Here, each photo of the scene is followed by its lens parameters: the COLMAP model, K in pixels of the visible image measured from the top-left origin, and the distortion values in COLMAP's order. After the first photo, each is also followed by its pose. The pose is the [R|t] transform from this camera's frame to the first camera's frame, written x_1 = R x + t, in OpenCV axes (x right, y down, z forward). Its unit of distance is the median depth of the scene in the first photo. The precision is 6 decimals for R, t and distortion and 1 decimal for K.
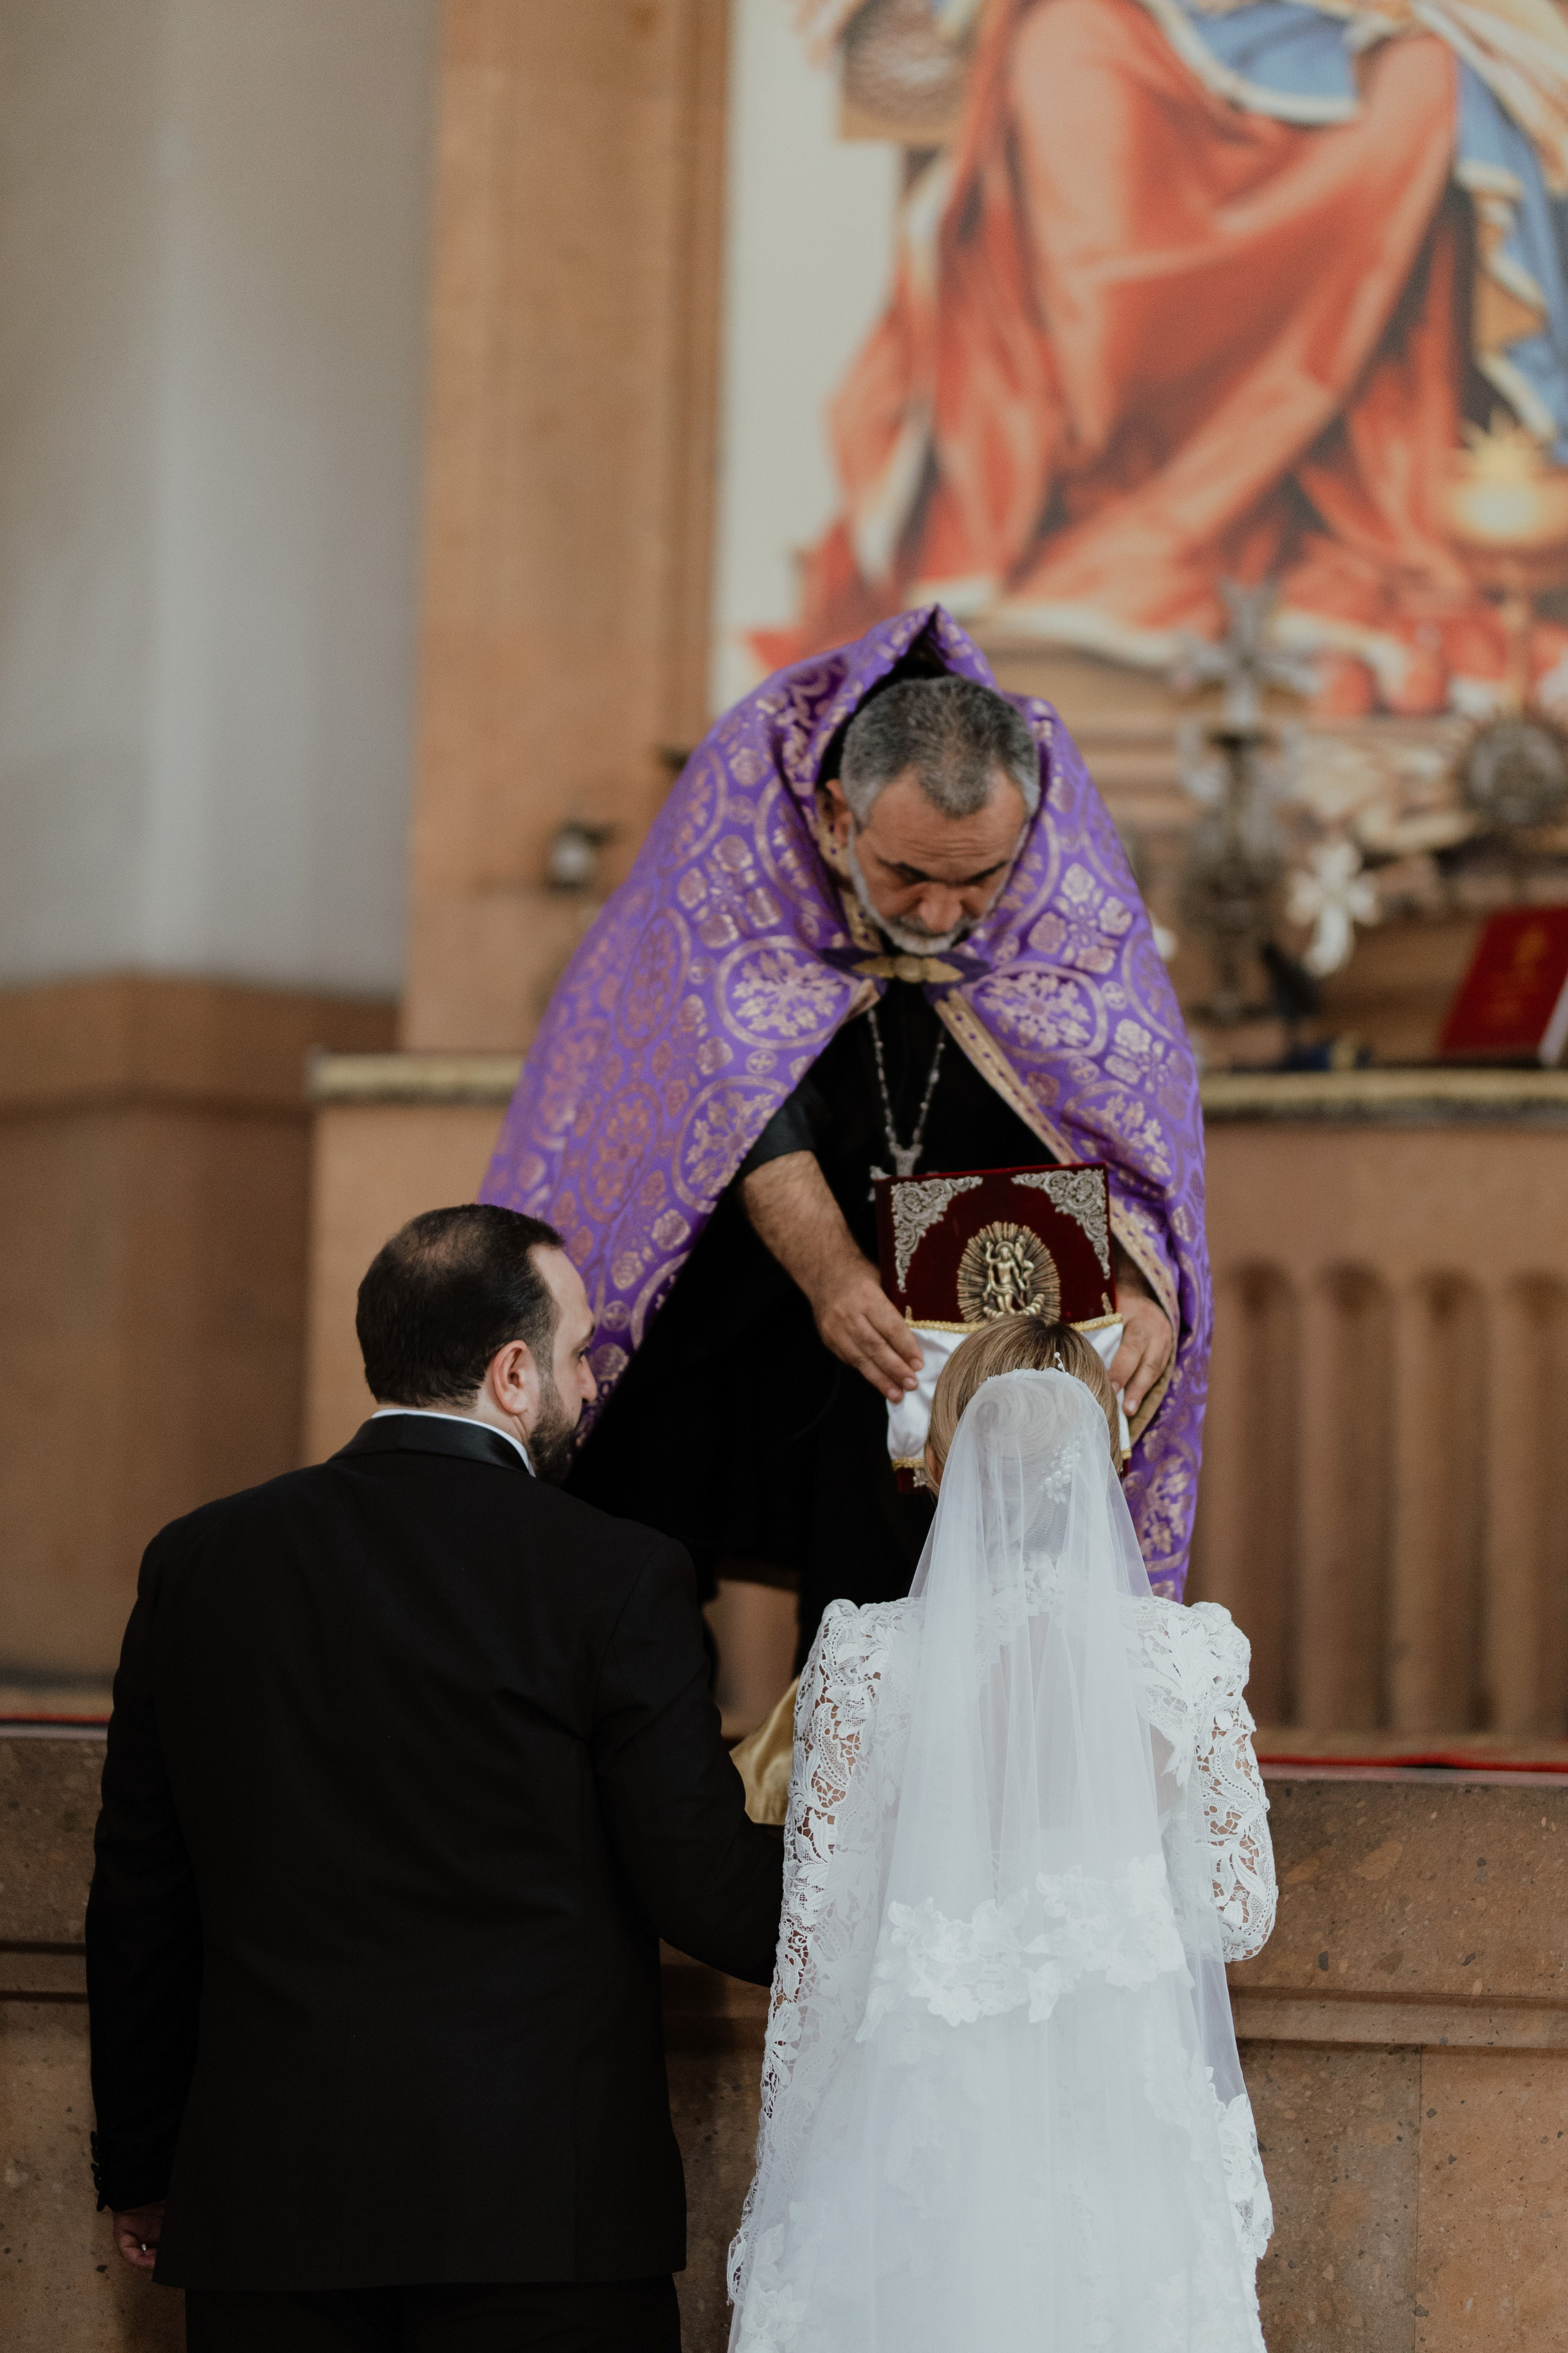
lens RADIAL K [[5698.5, 0, 784.0], [0, 5698.5, 1176.5], [0, 0, 1]] dist [0.018412, 0.021900]
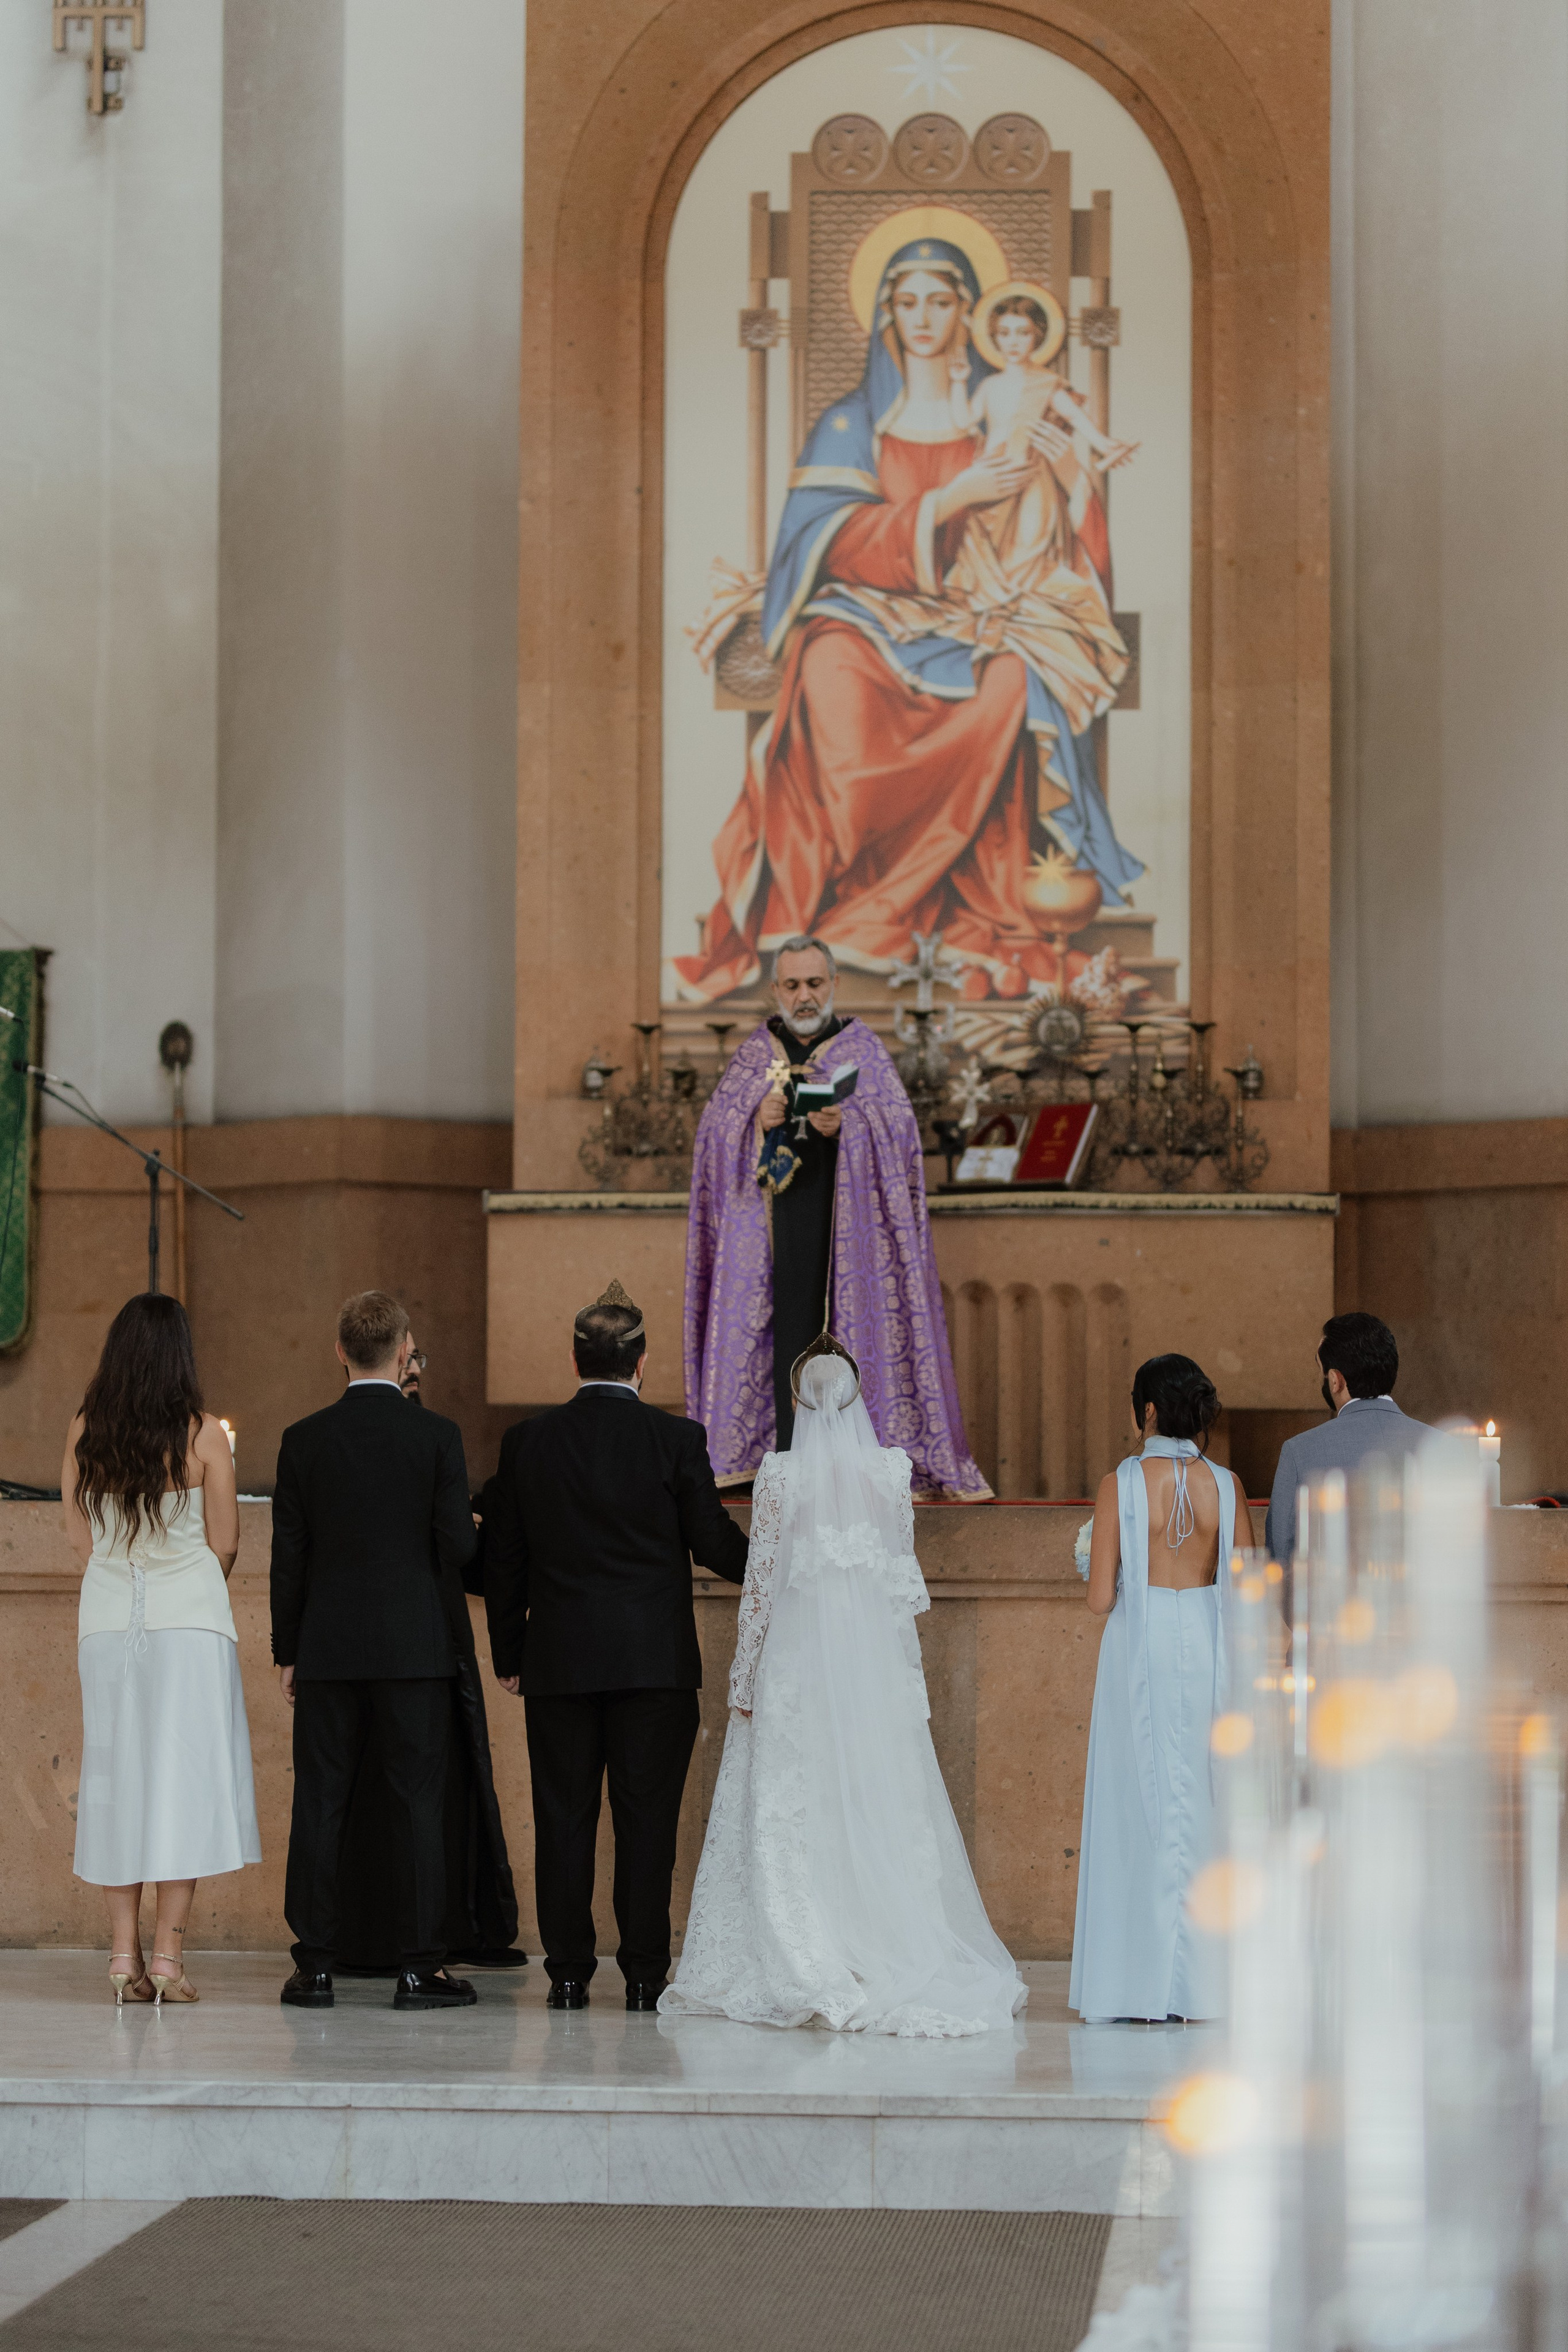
lens RADIAL K [[5696.6, 0, 784.0], [0, 5696.6, 1176.0], [0, 0, 1]] dist [0.018412, 0.021900]
pose [[0.998754, -0.021796, 0.044884, -0.060536], [0.020202, 0.999159, 0.035669, -0.090622], [-0.045624, -0.034718, 0.998355, -1.002680]]
